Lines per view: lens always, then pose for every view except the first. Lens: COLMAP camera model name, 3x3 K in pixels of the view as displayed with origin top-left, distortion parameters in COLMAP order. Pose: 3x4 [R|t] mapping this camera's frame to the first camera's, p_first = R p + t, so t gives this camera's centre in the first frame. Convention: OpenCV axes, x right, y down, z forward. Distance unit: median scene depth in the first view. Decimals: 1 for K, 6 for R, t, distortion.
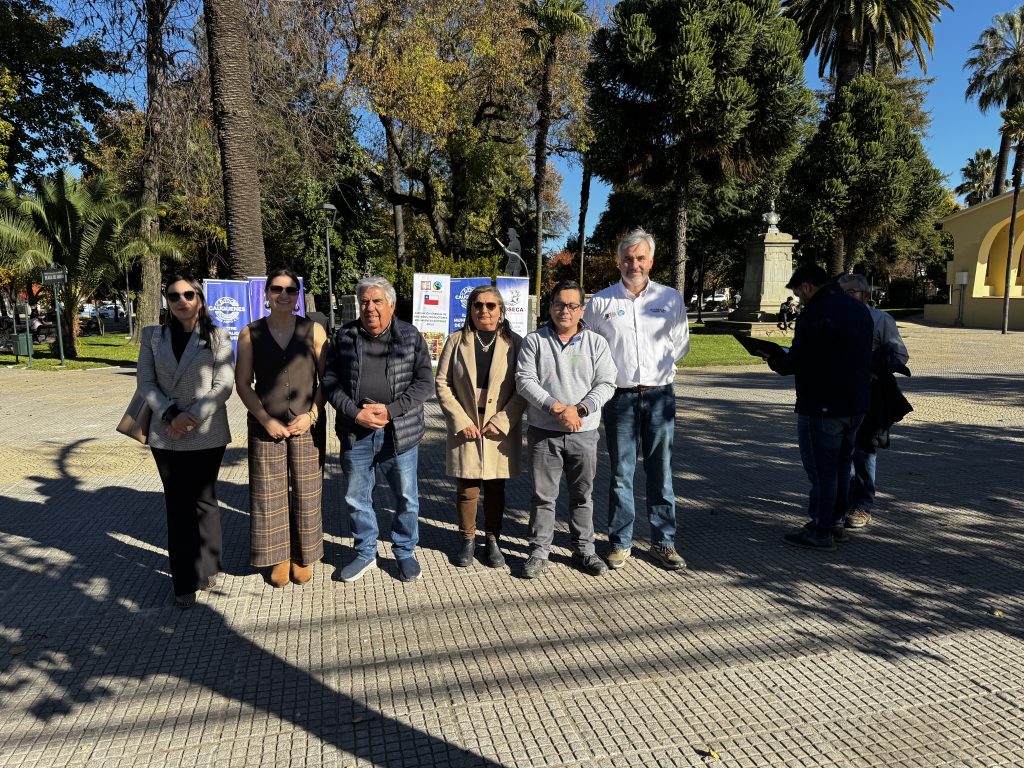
lens RADIAL K [[672.8, 0, 512.1], [0, 672.8, 401.9], [0, 0, 1]] dist [0.003120, -0.005844]
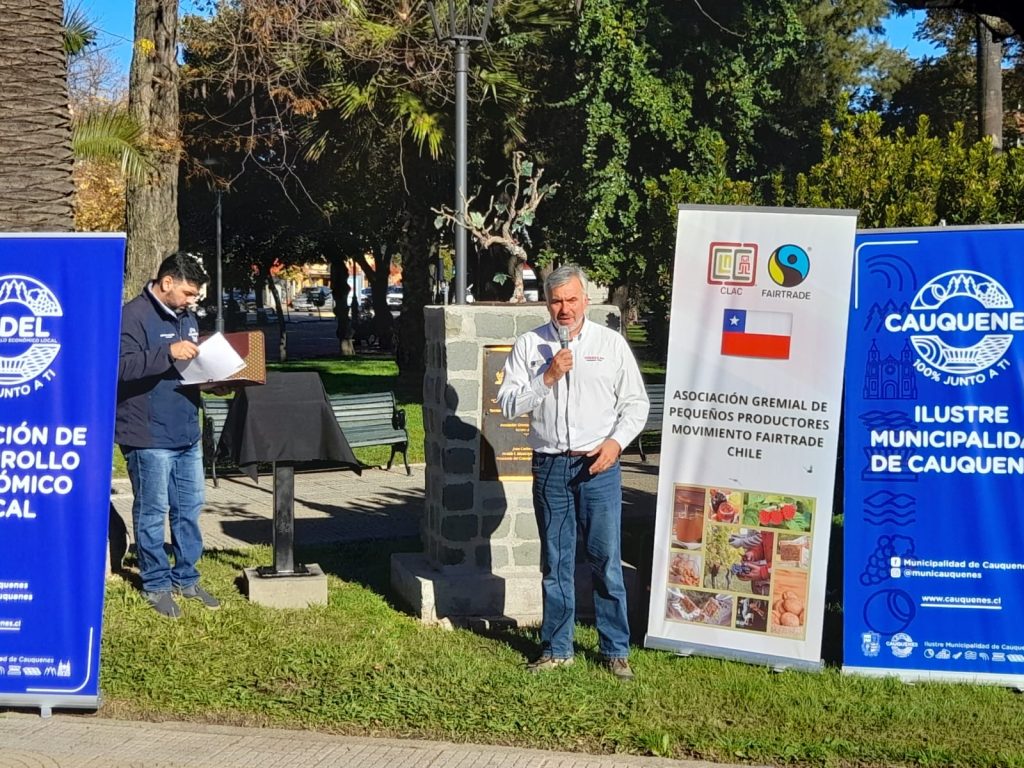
lens RADIAL K [[1552.3, 0, 502.5], [0, 1552.3, 382.3], [0, 0, 1]] dist [0.053106, -0.135667]
pose [[0.877035, 0.039145, -0.478830, 0.032853], [-0.080269, 0.994605, -0.065713, -0.084263], [0.473674, 0.096068, 0.875445, 0.463438]]
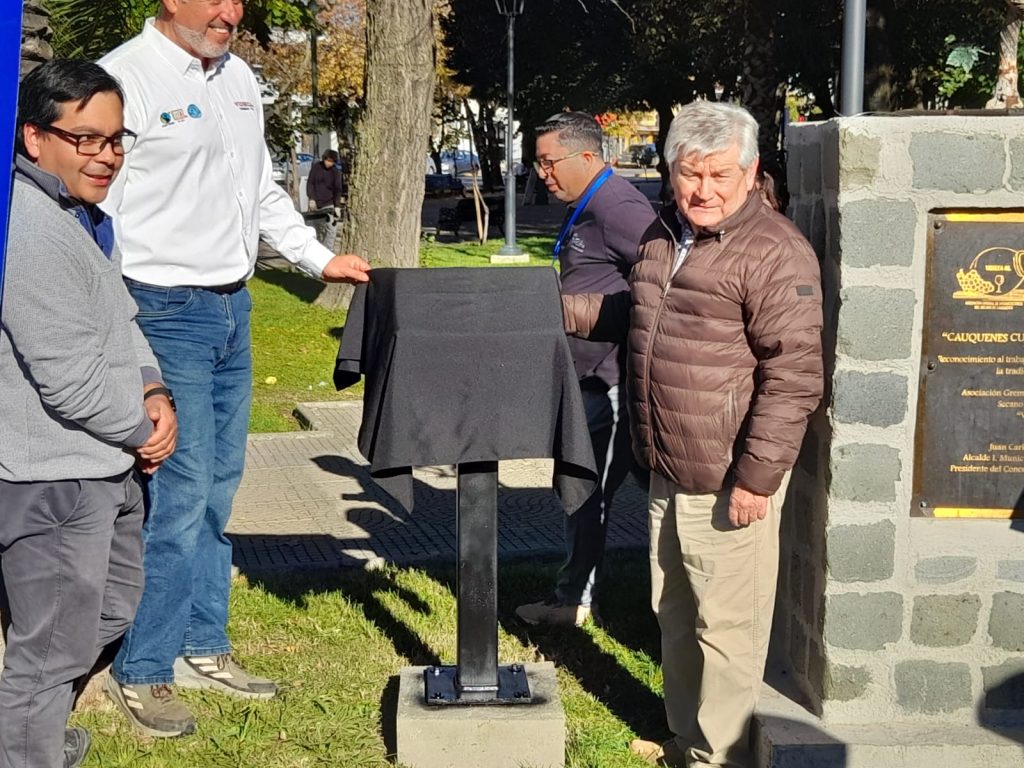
lens RADIAL K [[1625.6, 0, 512.0], [0, 1625.6, 384.0], [0, 0, 1]] dist [-0.008556, -0.022981]
pose [[0.762274, 0.097800, -0.639823, -0.095352], [-0.098258, 0.994547, 0.034960, -0.104148], [0.639753, 0.036219, 0.767727, 0.665243]]
